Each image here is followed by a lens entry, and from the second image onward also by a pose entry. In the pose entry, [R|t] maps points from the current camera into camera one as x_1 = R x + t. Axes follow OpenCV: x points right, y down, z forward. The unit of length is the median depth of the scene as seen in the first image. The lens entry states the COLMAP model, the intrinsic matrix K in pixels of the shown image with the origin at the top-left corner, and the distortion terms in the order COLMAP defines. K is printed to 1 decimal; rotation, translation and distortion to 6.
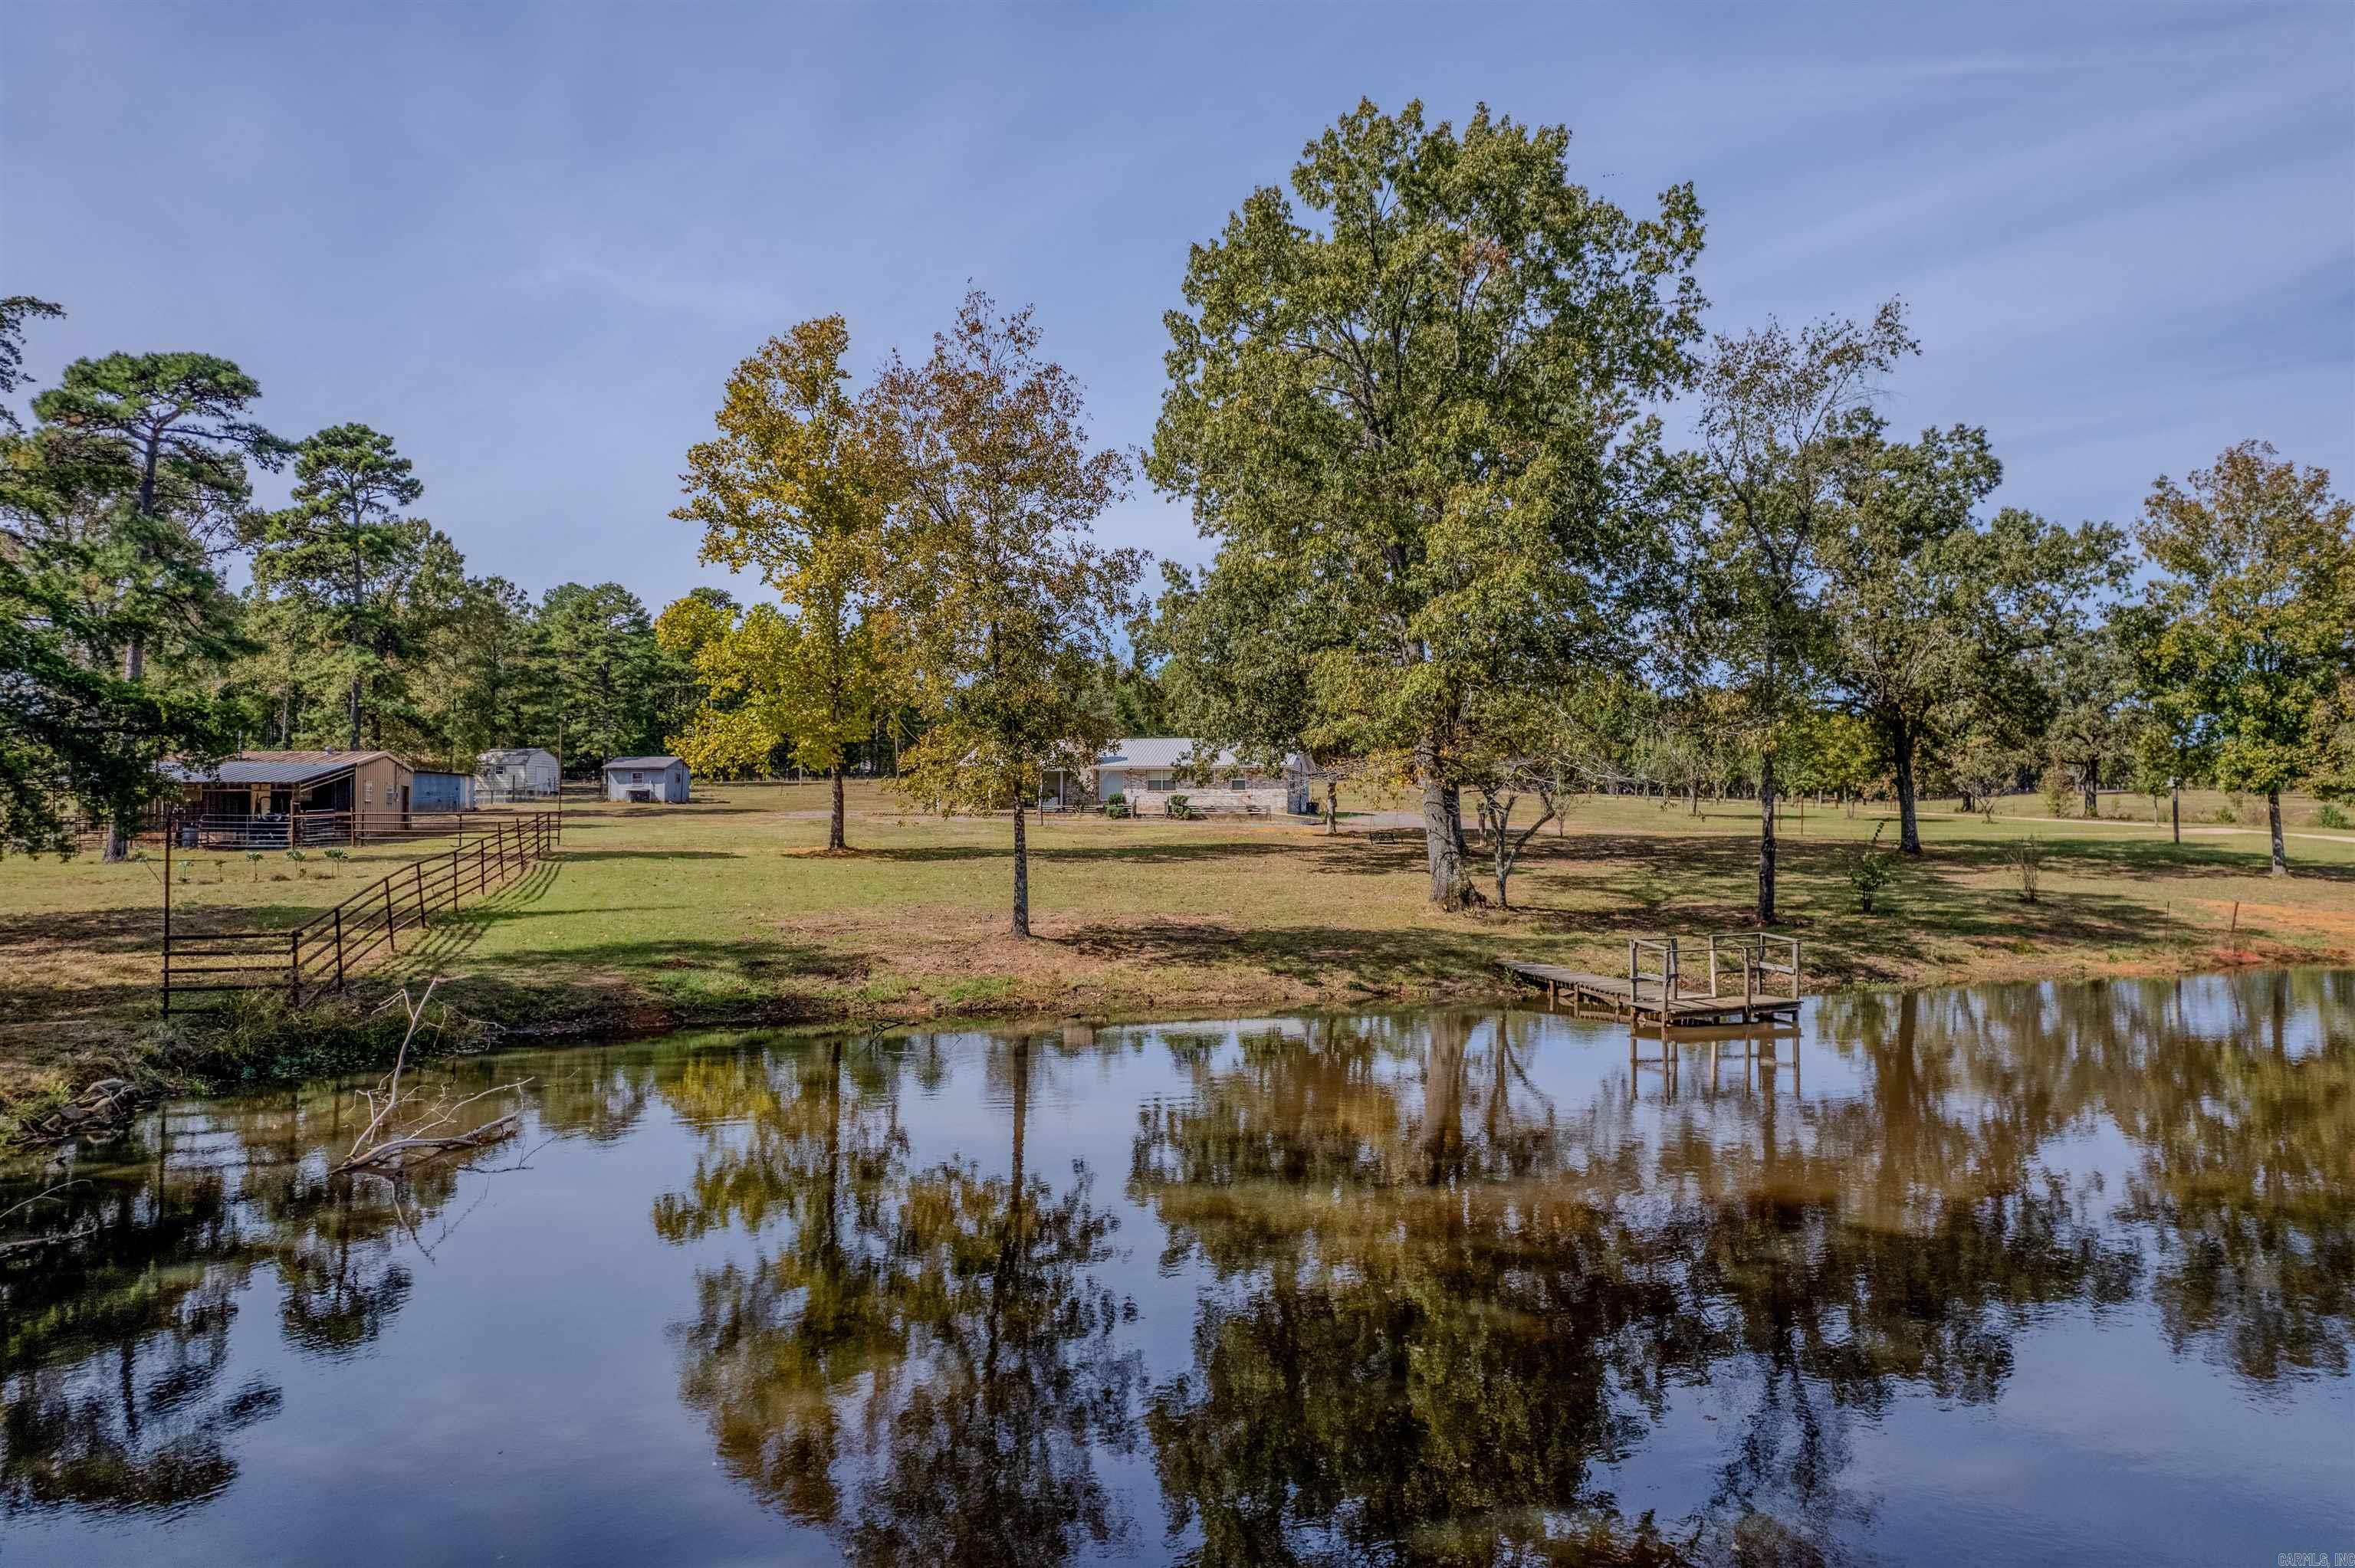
lens RADIAL K [[1501.9, 0, 1171.2], [0, 1501.9, 786.8], [0, 0, 1]] dist [-0.062106, 0.047352]
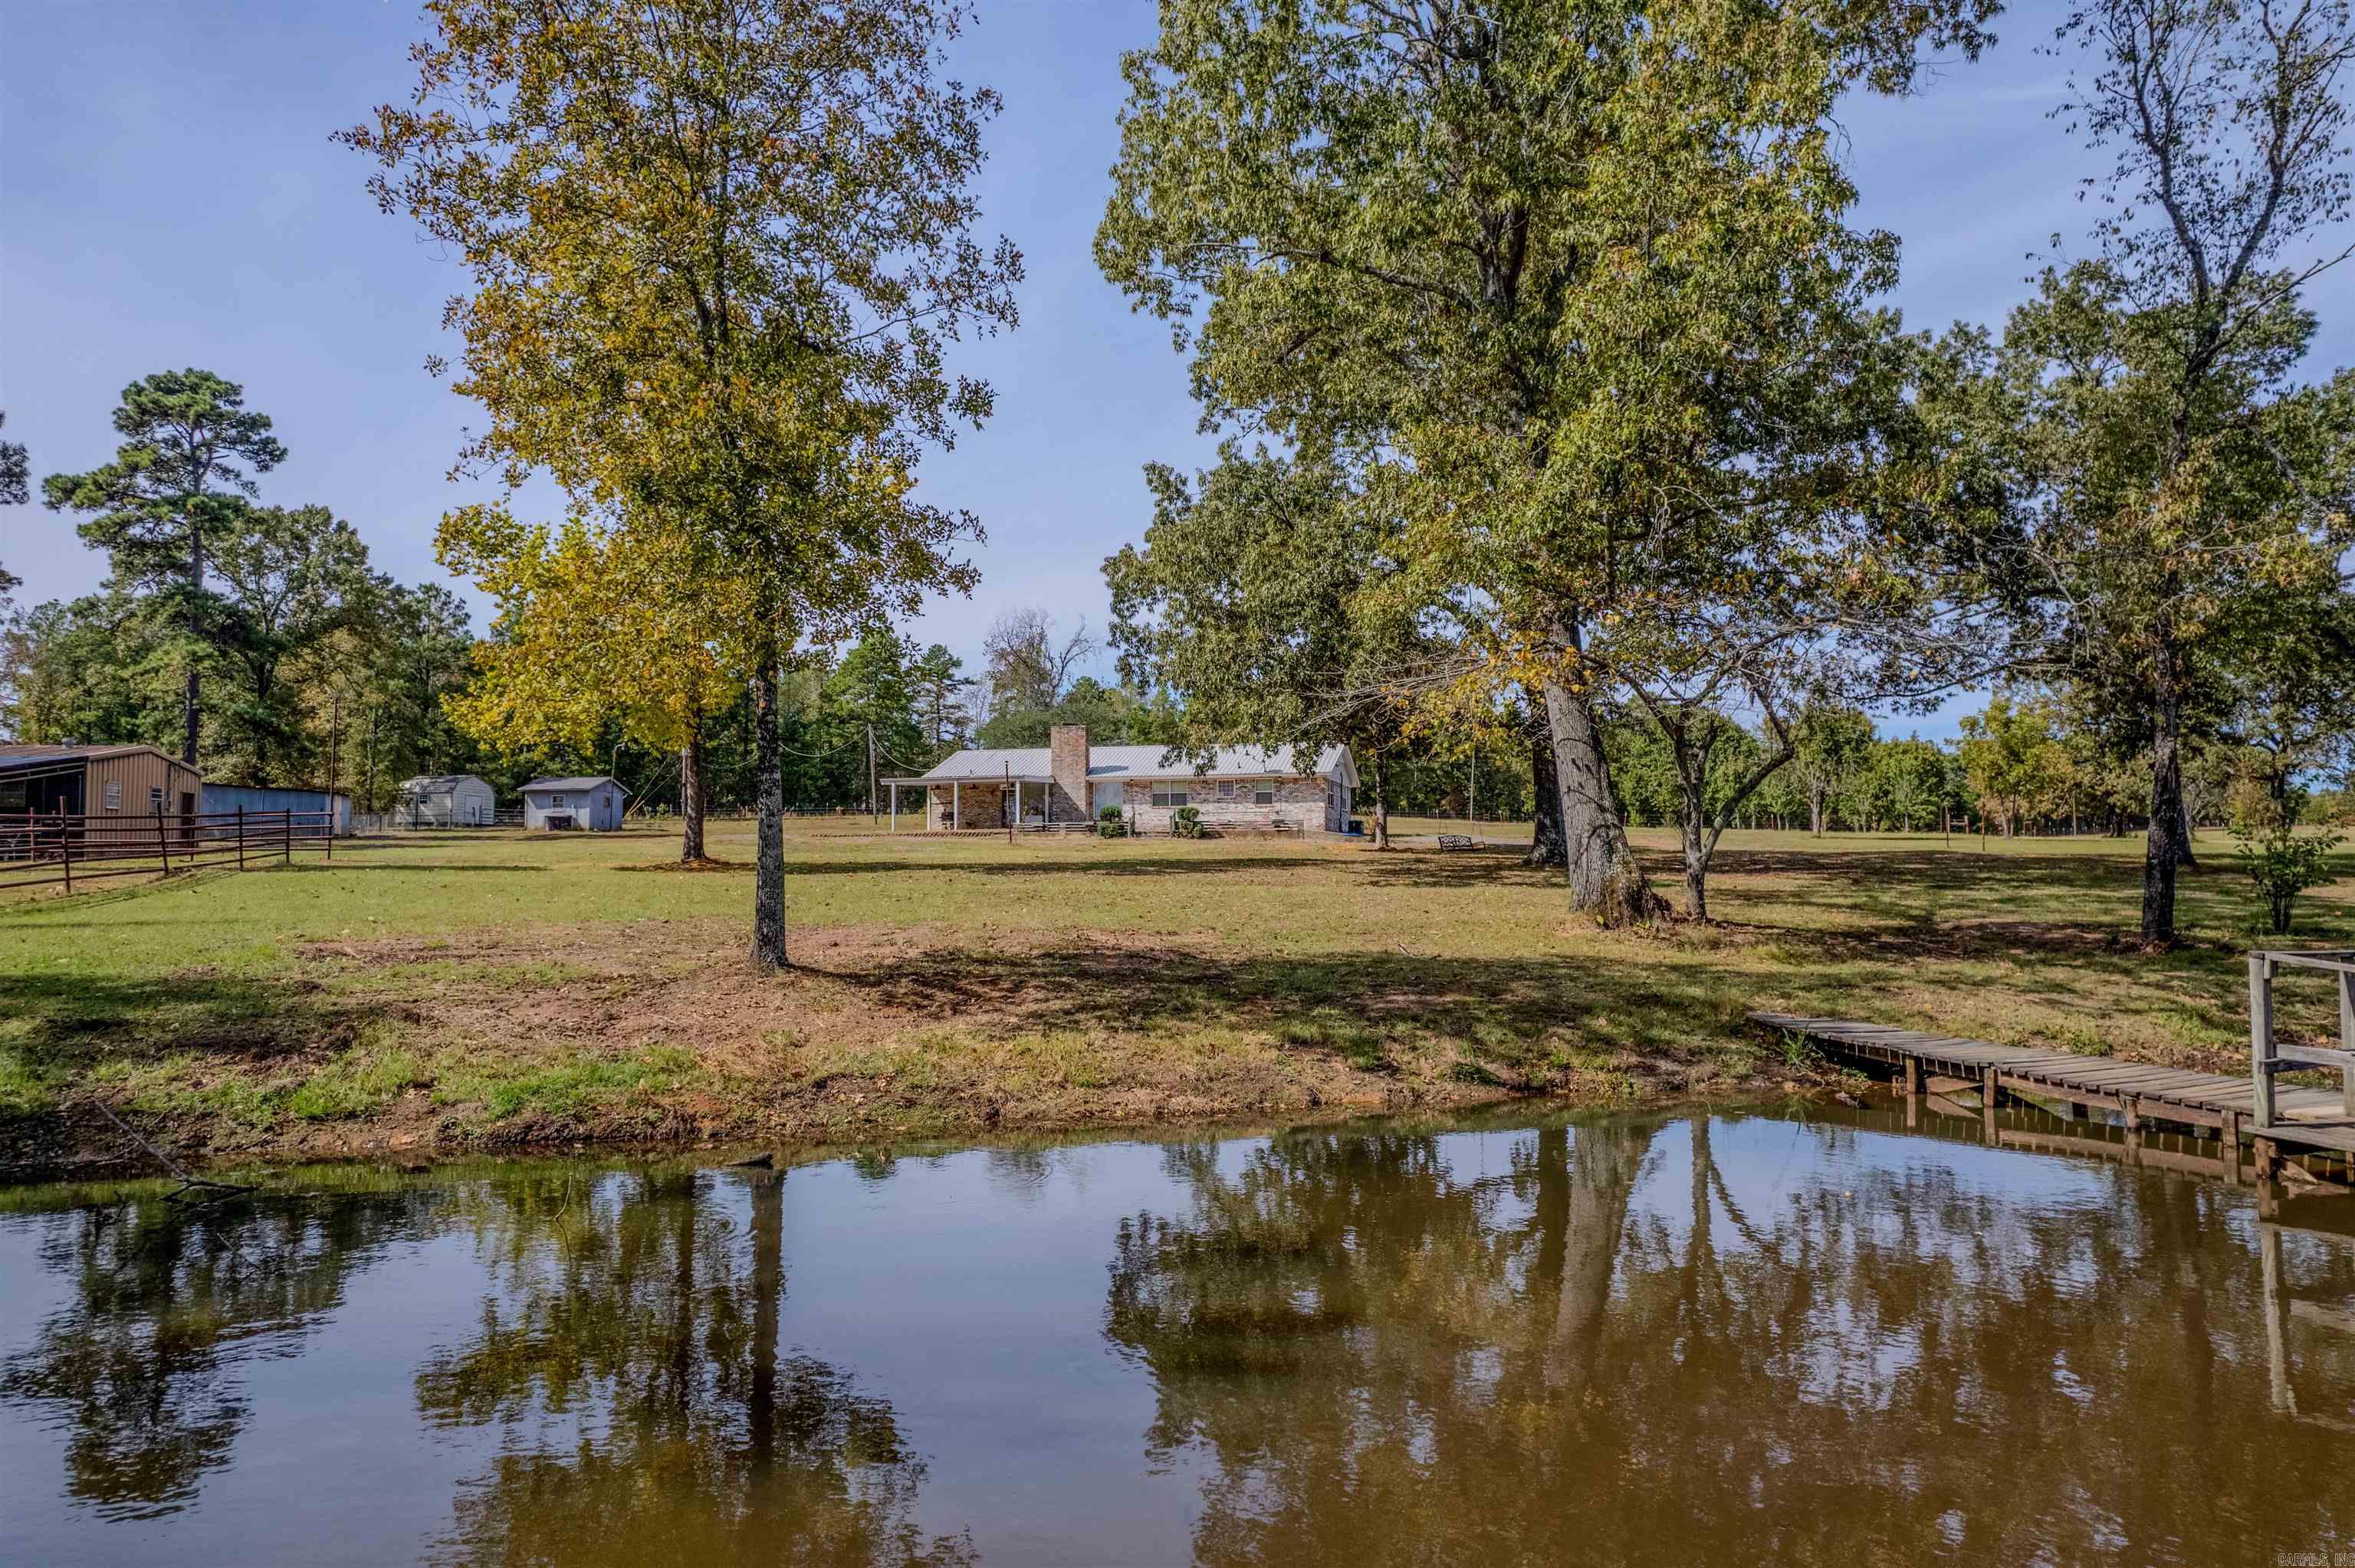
lens RADIAL K [[1501.9, 0, 1171.2], [0, 1501.9, 786.8], [0, 0, 1]] dist [-0.062106, 0.047352]
pose [[0.999635, -0.006520, -0.026204, 0.024306], [0.005554, 0.999309, -0.036751, 0.033490], [0.026425, 0.036592, 0.998981, 0.290461]]
